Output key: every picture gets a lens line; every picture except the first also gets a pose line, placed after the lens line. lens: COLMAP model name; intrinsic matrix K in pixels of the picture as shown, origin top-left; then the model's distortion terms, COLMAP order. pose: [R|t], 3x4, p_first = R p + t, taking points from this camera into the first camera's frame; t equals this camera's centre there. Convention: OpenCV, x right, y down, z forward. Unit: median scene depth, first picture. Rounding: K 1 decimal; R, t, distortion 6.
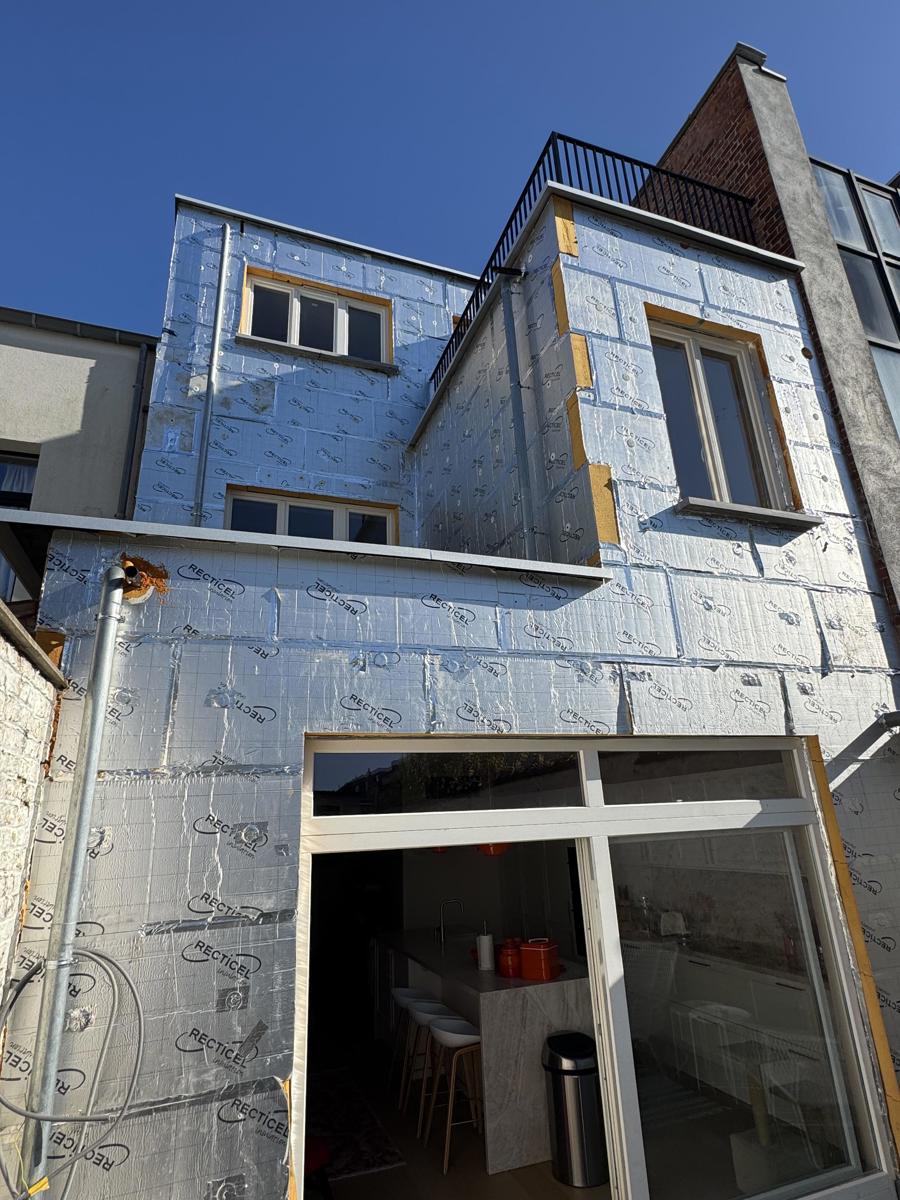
lens RADIAL K [[642.9, 0, 456.6], [0, 642.9, 601.1], [0, 0, 1]] dist [-0.003366, 0.000465]
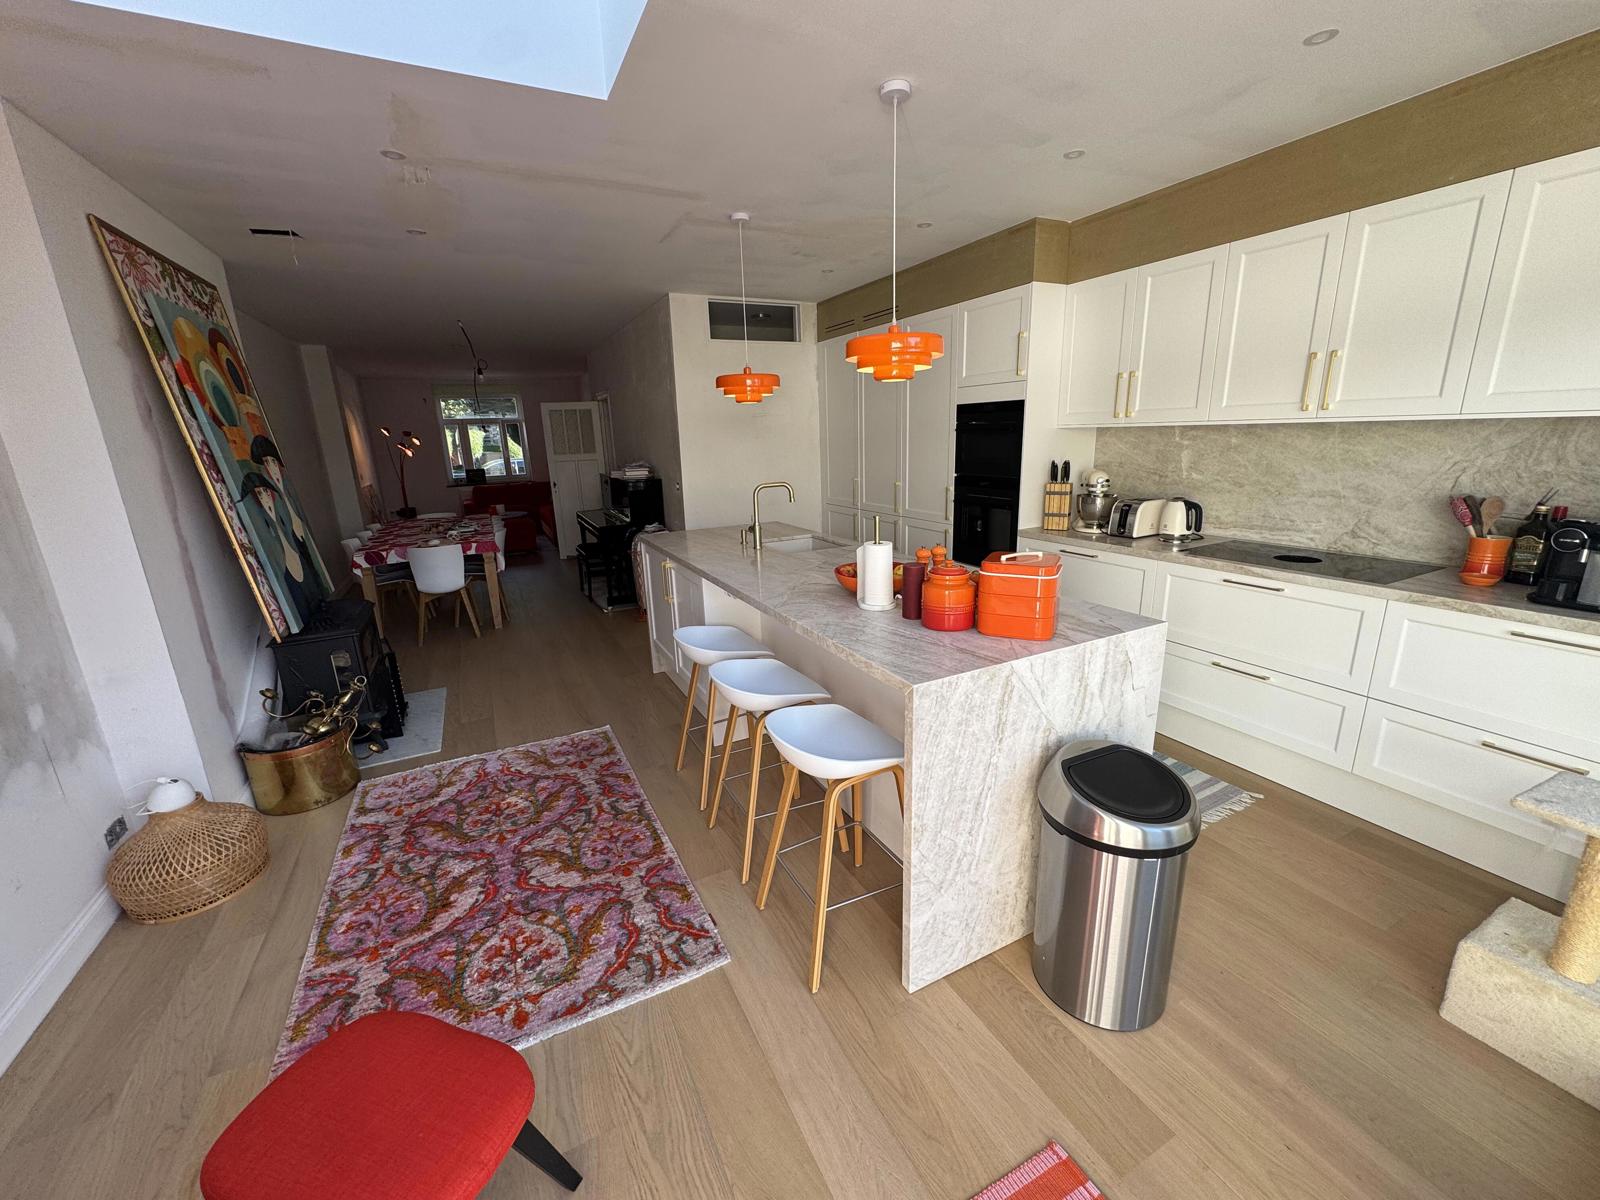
lens RADIAL K [[635.3, 0, 802.2], [0, 635.3, 595.8], [0, 0, 1]] dist [-0.001986, 0.000266]
pose [[0.992680, -0.017389, 0.119518, -0.073717], [-0.051811, 0.832590, 0.551461, 0.356939], [-0.109099, -0.553616, 0.825595, 0.717024]]
